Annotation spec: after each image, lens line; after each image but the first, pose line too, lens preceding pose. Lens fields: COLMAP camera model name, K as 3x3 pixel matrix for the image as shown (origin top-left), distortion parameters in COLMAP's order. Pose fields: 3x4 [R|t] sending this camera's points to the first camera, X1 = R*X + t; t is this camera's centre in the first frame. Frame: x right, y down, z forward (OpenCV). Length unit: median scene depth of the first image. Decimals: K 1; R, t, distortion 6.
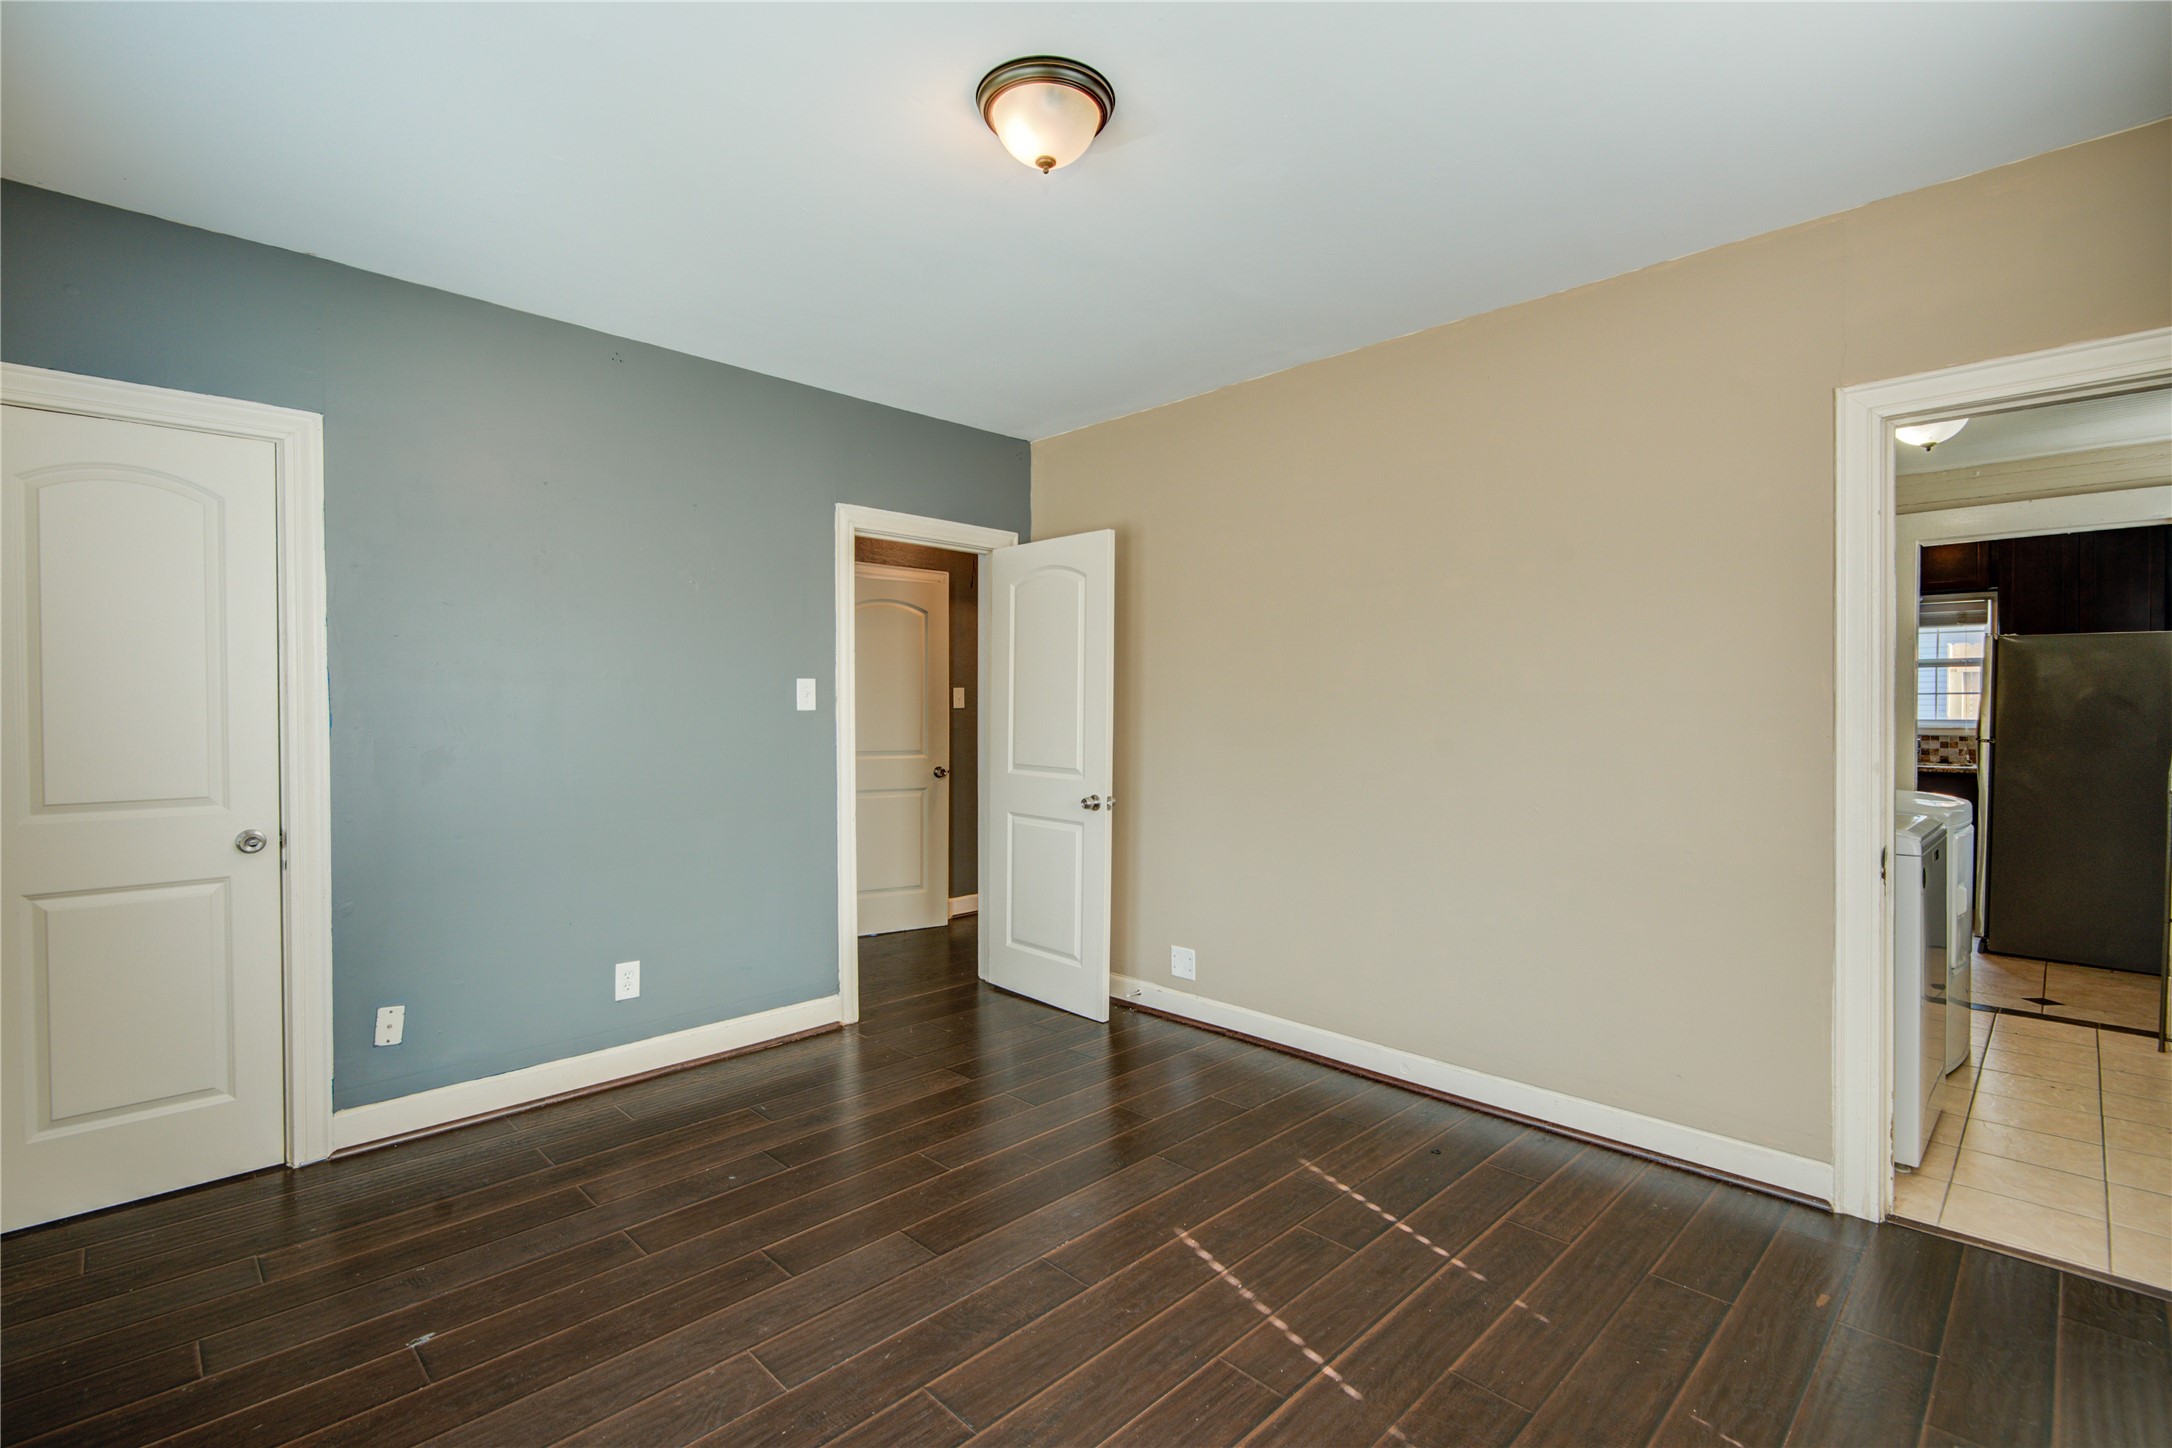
lens RADIAL K [[975.4, 0, 1086.0], [0, 975.4, 724.0], [0, 0, 1]] dist [0.003312, 0.000173]
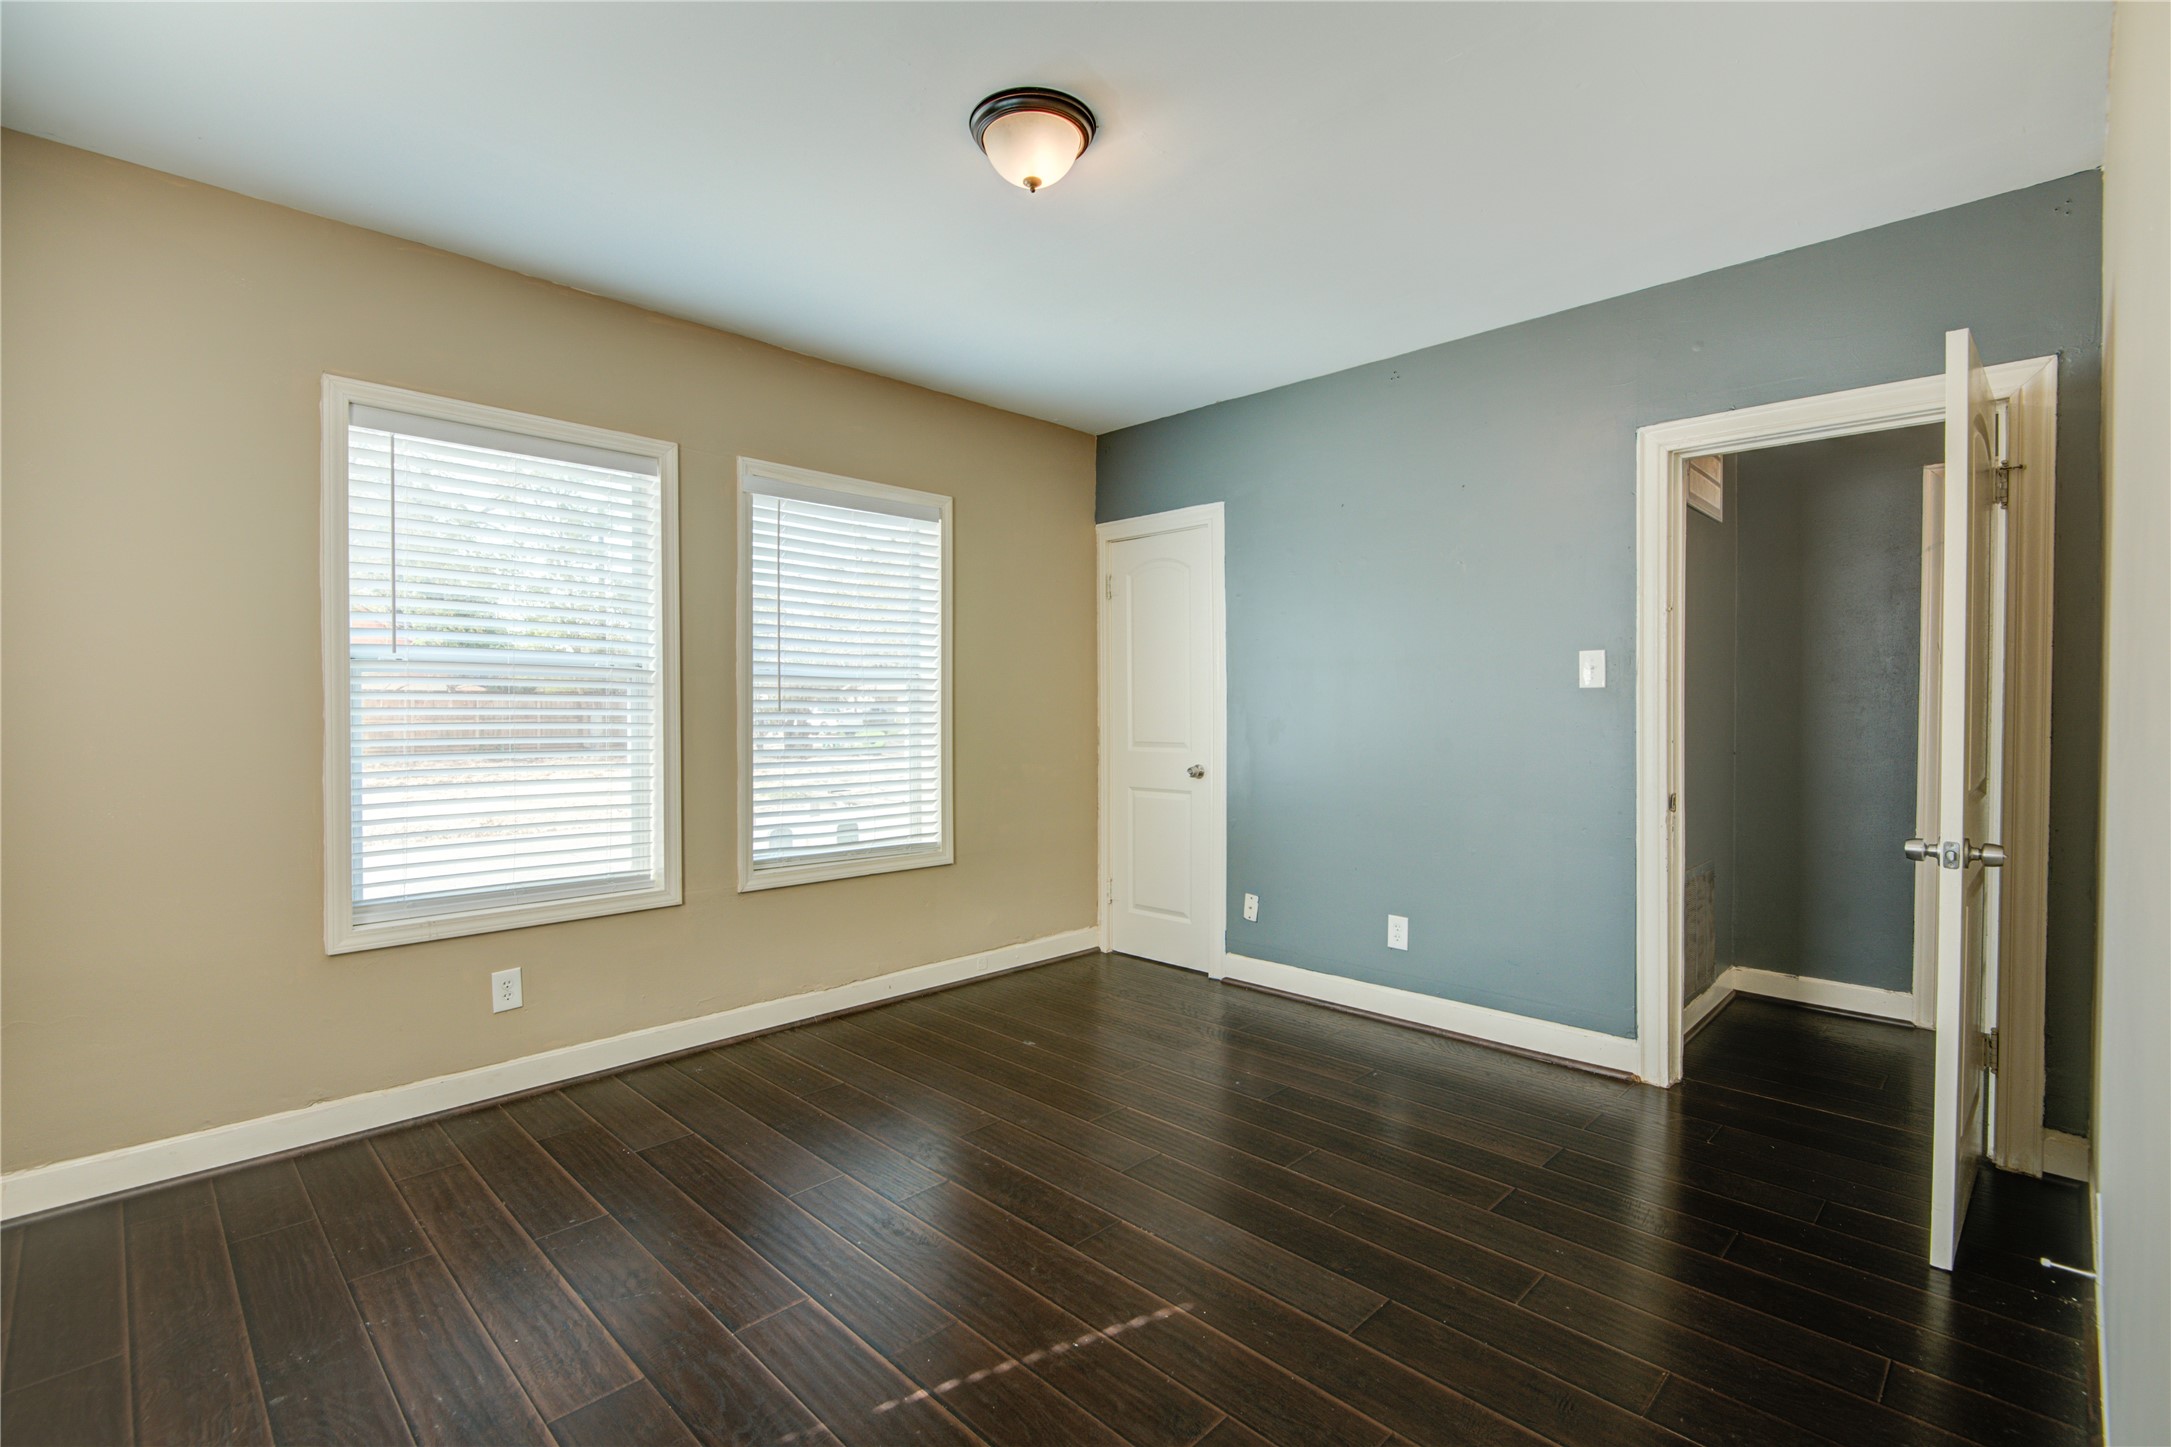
lens RADIAL K [[995.1, 0, 1085.5], [0, 995.1, 723.5], [0, 0, 1]] dist [0.001025, 0.000130]
pose [[0.003077, 0.023353, -0.999723, 0.761464], [-0.007454, 0.999700, 0.023330, 0.000580], [0.999967, 0.007381, 0.003250, 0.738256]]
